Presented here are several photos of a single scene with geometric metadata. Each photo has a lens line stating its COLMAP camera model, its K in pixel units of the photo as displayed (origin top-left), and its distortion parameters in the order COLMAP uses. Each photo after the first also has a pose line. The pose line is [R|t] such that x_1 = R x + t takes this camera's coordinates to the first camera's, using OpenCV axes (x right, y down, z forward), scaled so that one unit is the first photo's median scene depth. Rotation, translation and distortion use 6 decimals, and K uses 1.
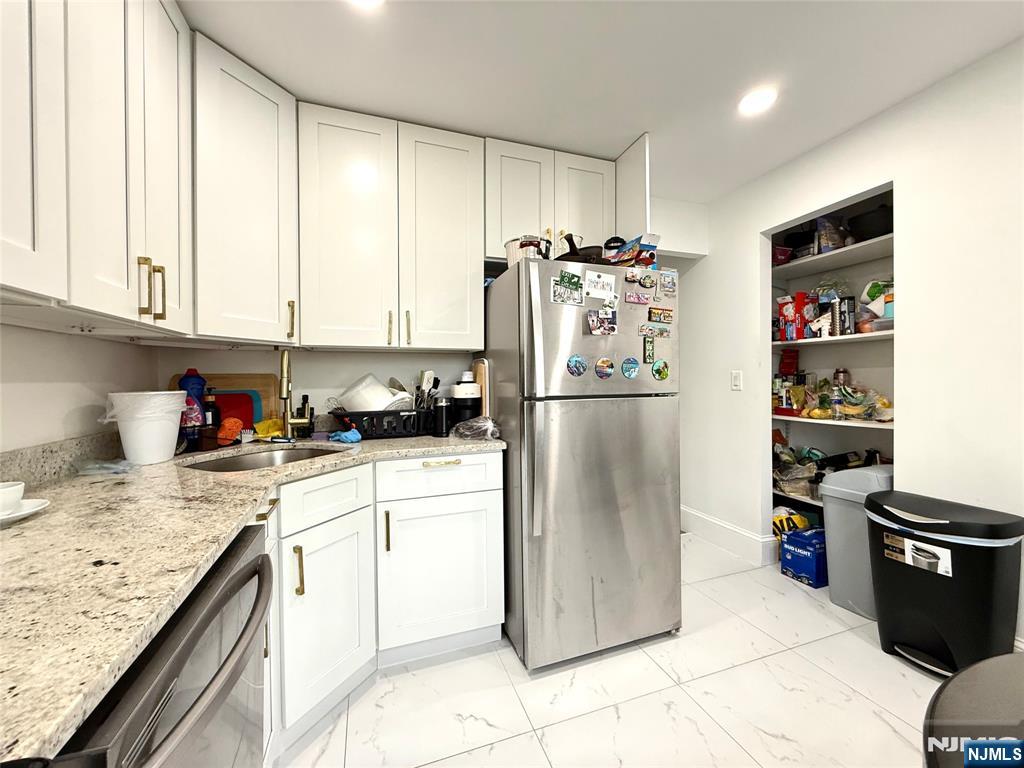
lens RADIAL K [[407.8, 0, 510.4], [0, 407.8, 382.0], [0, 0, 1]] dist [-0.000378, -0.000092]
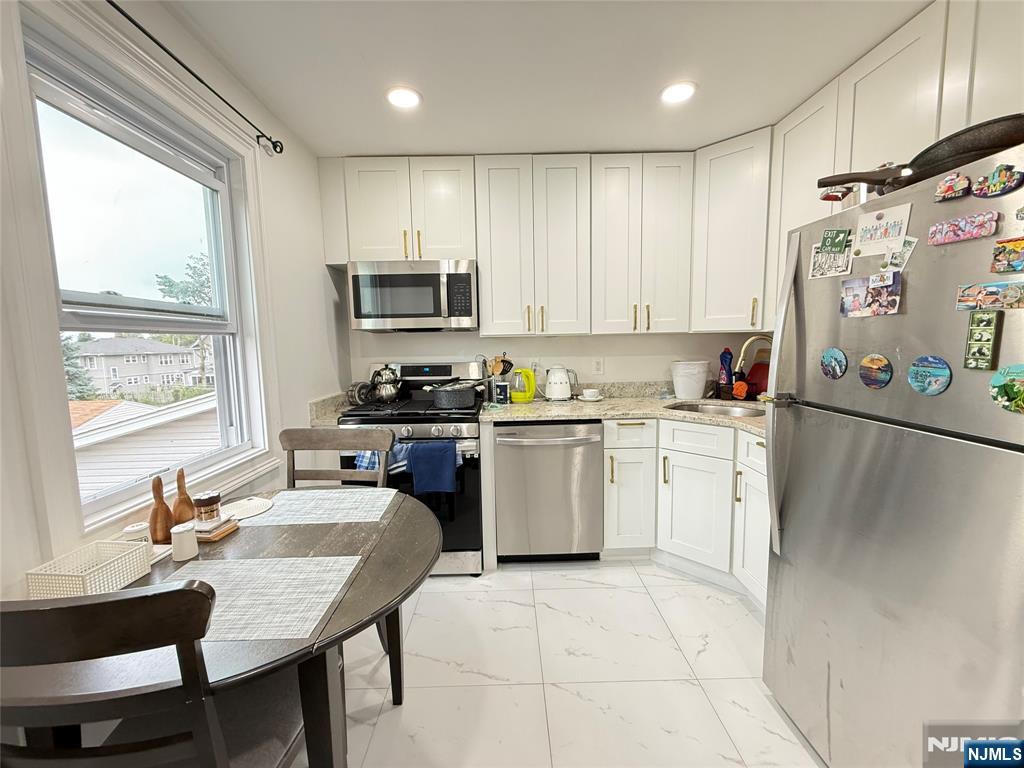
lens RADIAL K [[407.8, 0, 510.4], [0, 407.8, 382.0], [0, 0, 1]] dist [-0.000378, -0.000092]
pose [[-0.316316, 0.116469, -0.941477, 0.883817], [0.016659, 0.992964, 0.117241, -0.088924], [0.948508, 0.021401, -0.316030, 0.617156]]
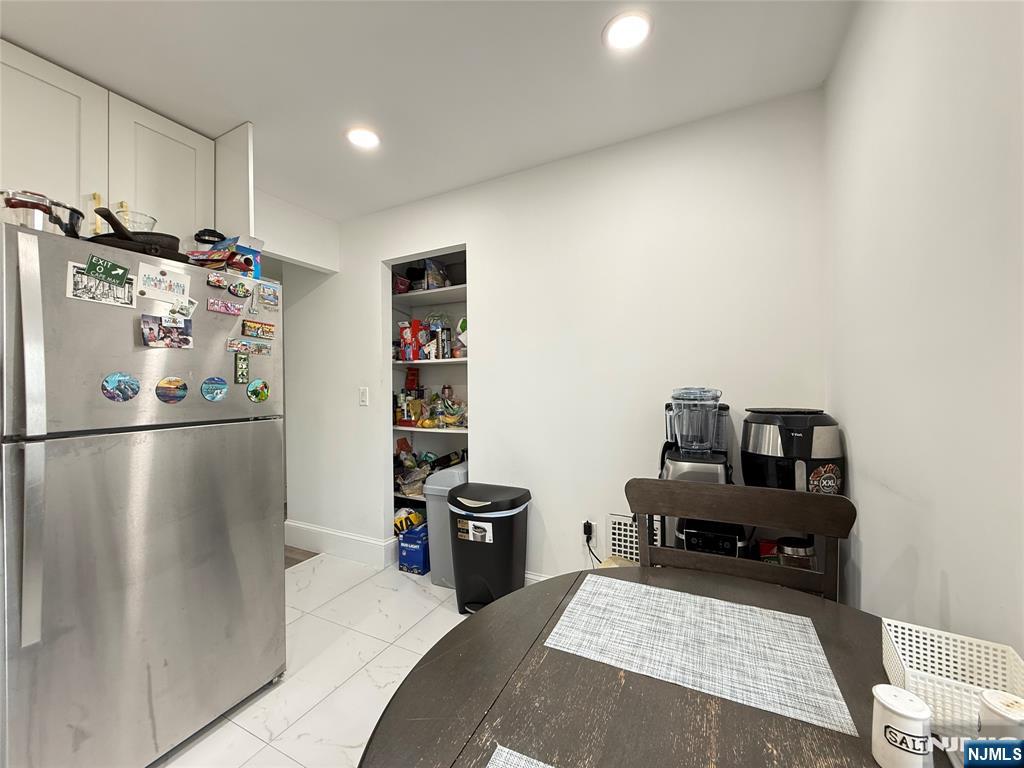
lens RADIAL K [[407.8, 0, 510.4], [0, 407.8, 382.0], [0, 0, 1]] dist [-0.000378, -0.000092]
pose [[0.717341, 0.007135, 0.696686, 0.137025], [0.007556, 0.999809, -0.018019, -0.027632], [-0.696682, 0.018190, 0.717150, -0.023481]]
